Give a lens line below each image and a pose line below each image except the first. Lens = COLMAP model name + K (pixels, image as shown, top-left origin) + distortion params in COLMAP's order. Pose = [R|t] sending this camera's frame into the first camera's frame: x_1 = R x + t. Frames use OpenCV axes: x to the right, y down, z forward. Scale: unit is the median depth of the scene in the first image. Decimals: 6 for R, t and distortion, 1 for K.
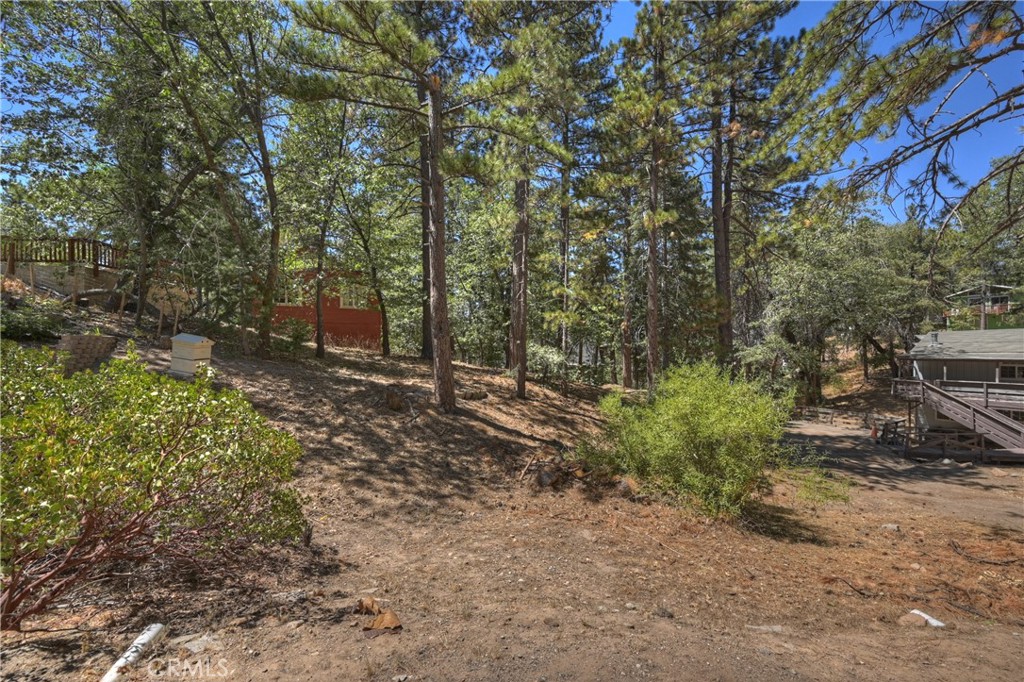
lens RADIAL K [[413.9, 0, 490.9], [0, 413.9, 343.1], [0, 0, 1]] dist [0.000101, -0.000113]
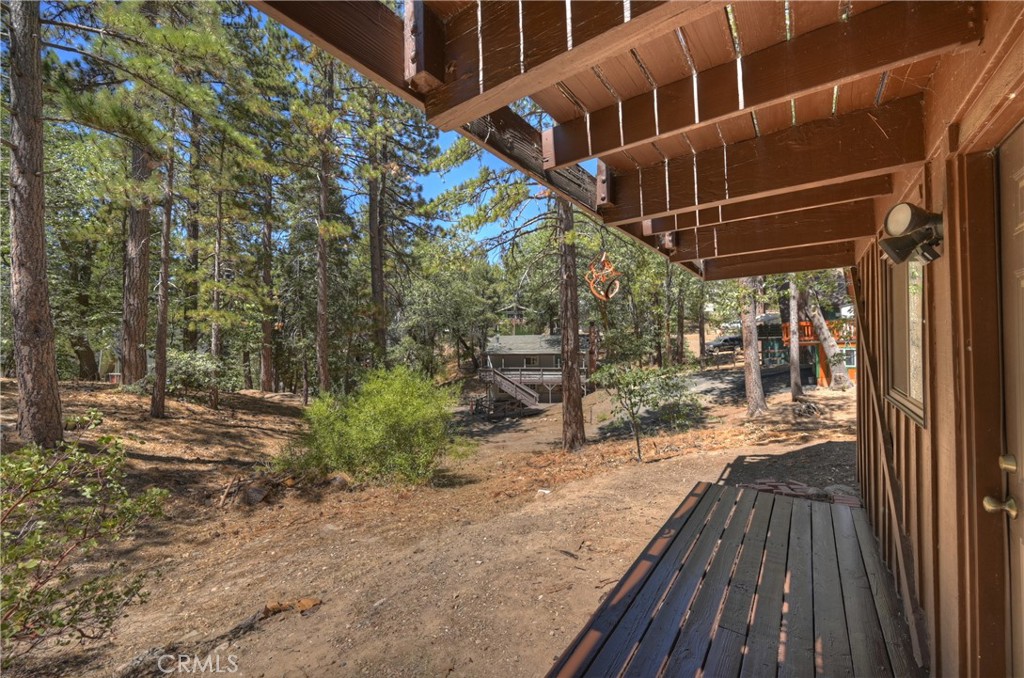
lens RADIAL K [[413.7, 0, 517.7], [0, 413.7, 330.9], [0, 0, 1]] dist [-0.000510, -0.000136]
pose [[0.629889, 0.019866, 0.776431, -0.214604], [-0.000218, 0.999677, -0.025400, -0.024658], [-0.776685, 0.015830, 0.629691, -0.065348]]
